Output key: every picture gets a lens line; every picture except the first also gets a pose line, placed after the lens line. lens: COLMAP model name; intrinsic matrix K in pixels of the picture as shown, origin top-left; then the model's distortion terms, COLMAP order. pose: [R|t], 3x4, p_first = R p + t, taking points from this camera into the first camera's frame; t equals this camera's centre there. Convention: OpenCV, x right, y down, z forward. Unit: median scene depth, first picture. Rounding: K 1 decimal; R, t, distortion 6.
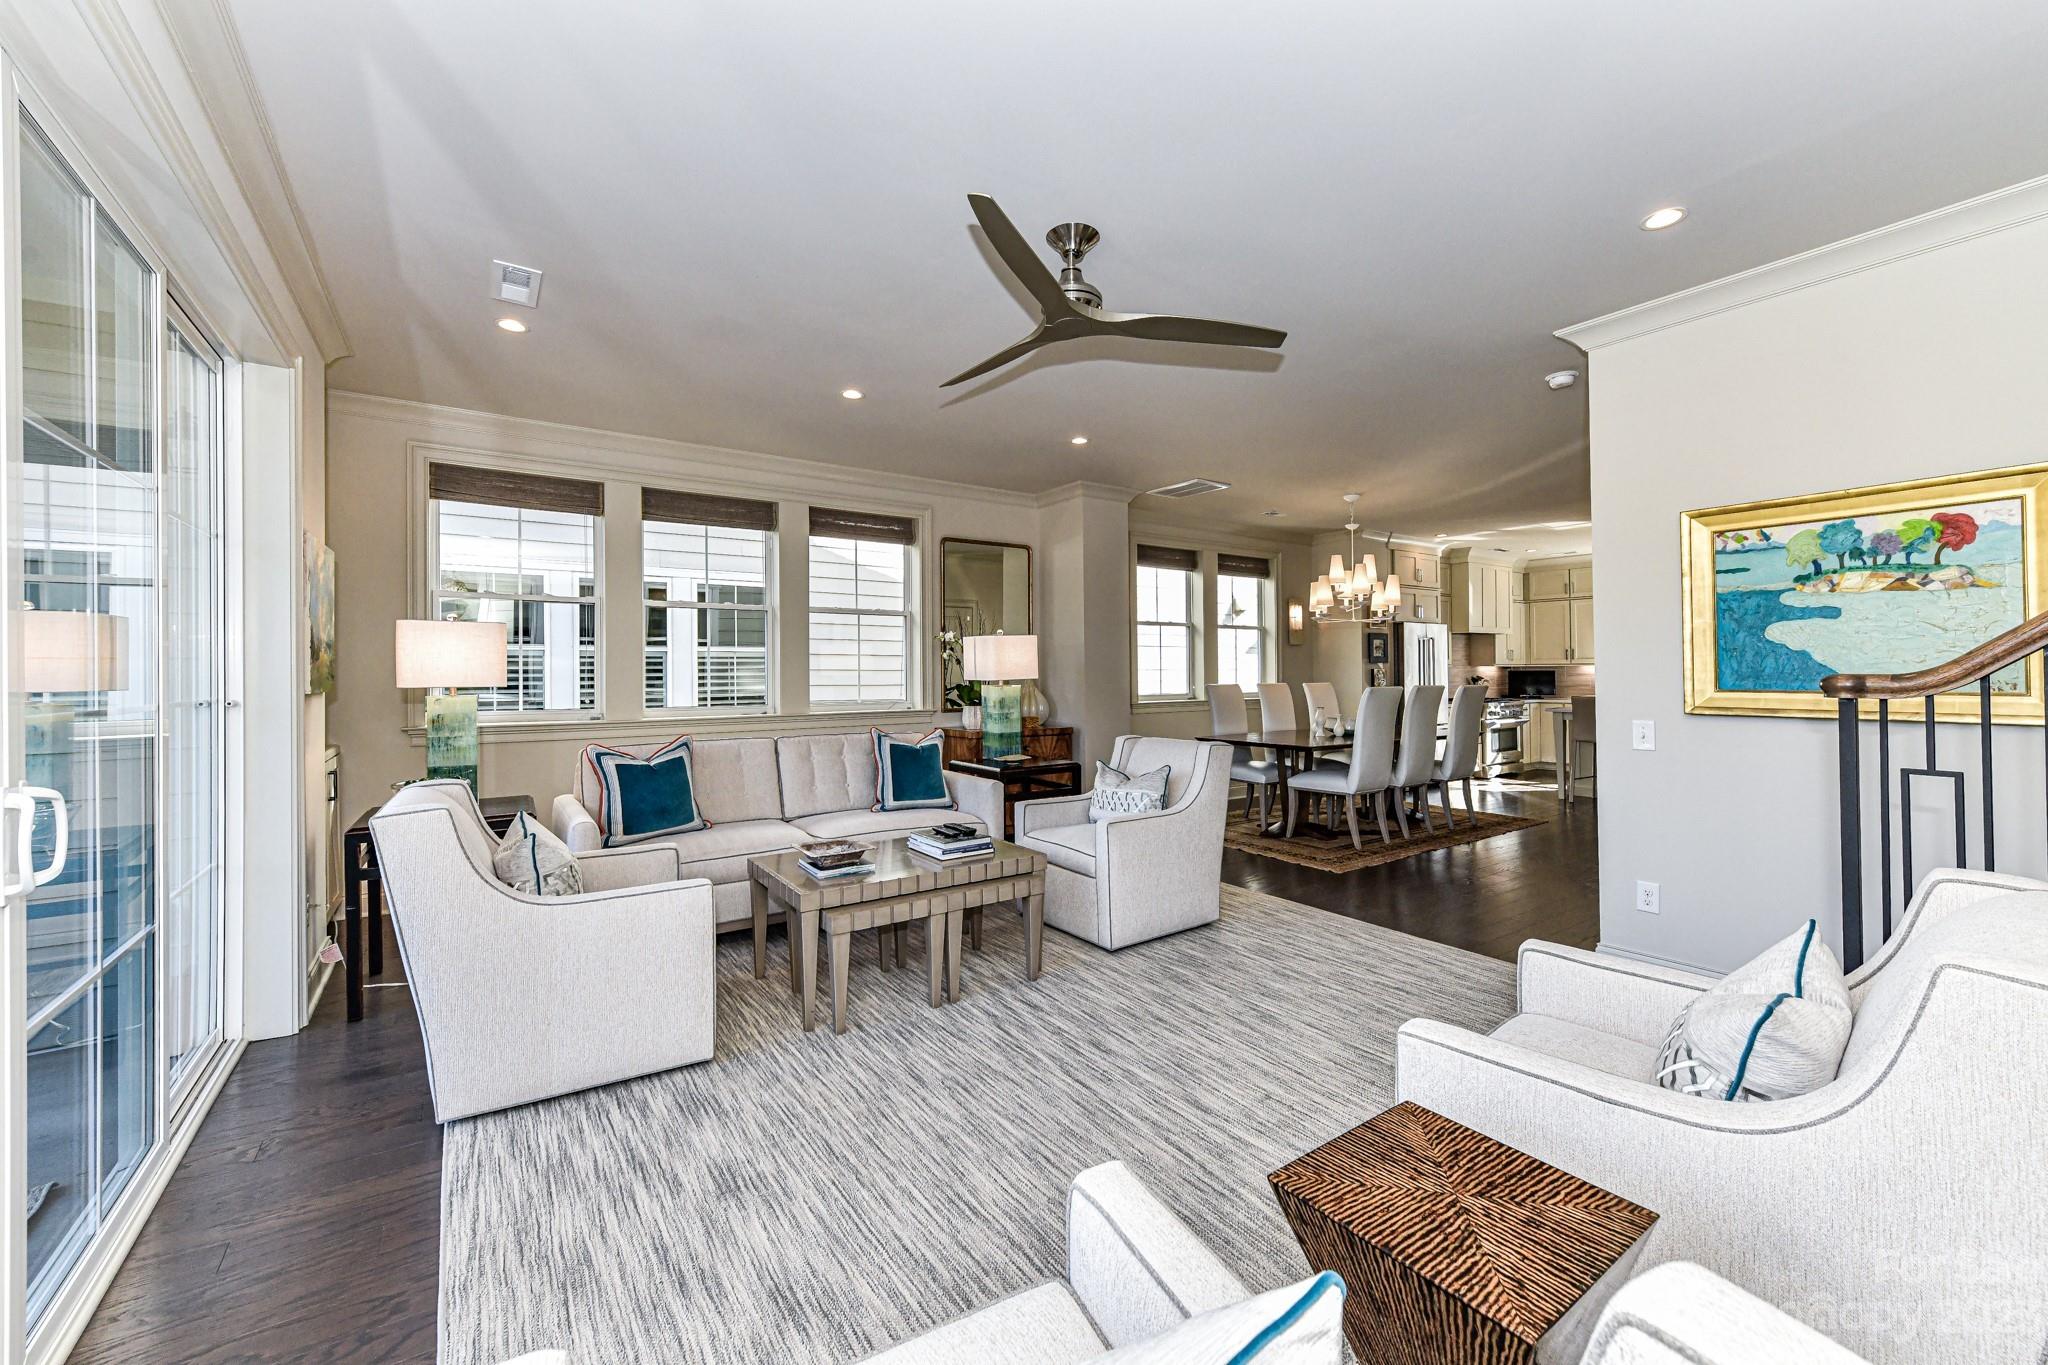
lens RADIAL K [[810.1, 0, 1027.9], [0, 810.1, 654.0], [0, 0, 1]] dist [0.004411, -0.002530]
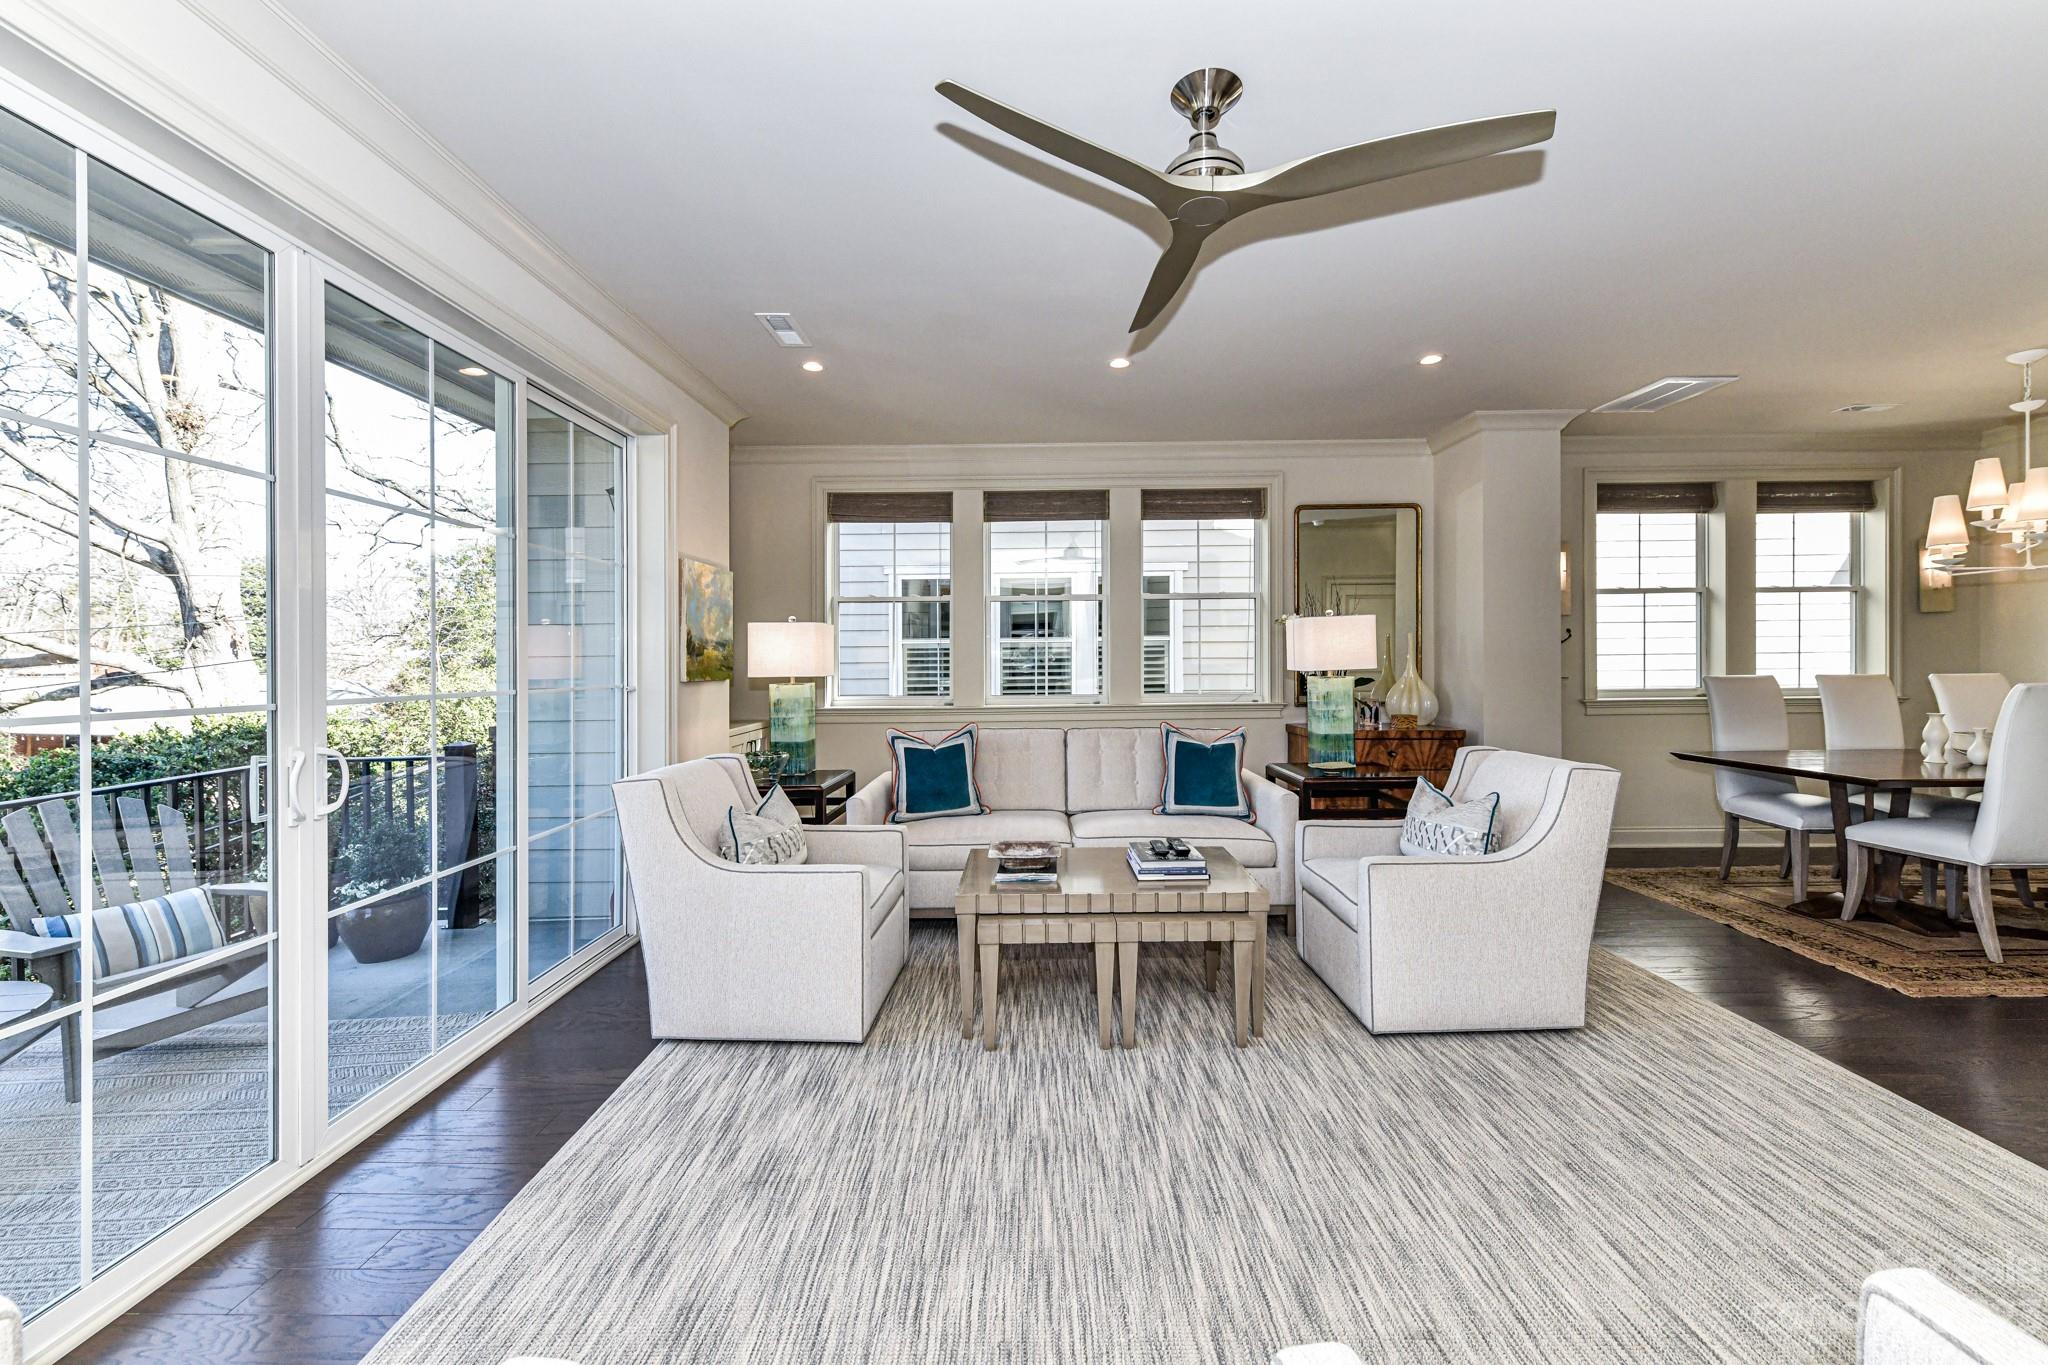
lens RADIAL K [[810.1, 0, 1027.9], [0, 810.1, 654.0], [0, 0, 1]] dist [0.004411, -0.002530]
pose [[0.821167, -0.009858, -0.570602, 0.268611], [0.019386, 0.999756, 0.010627, 0.001303], [0.570358, -0.019789, 0.821158, 0.207547]]
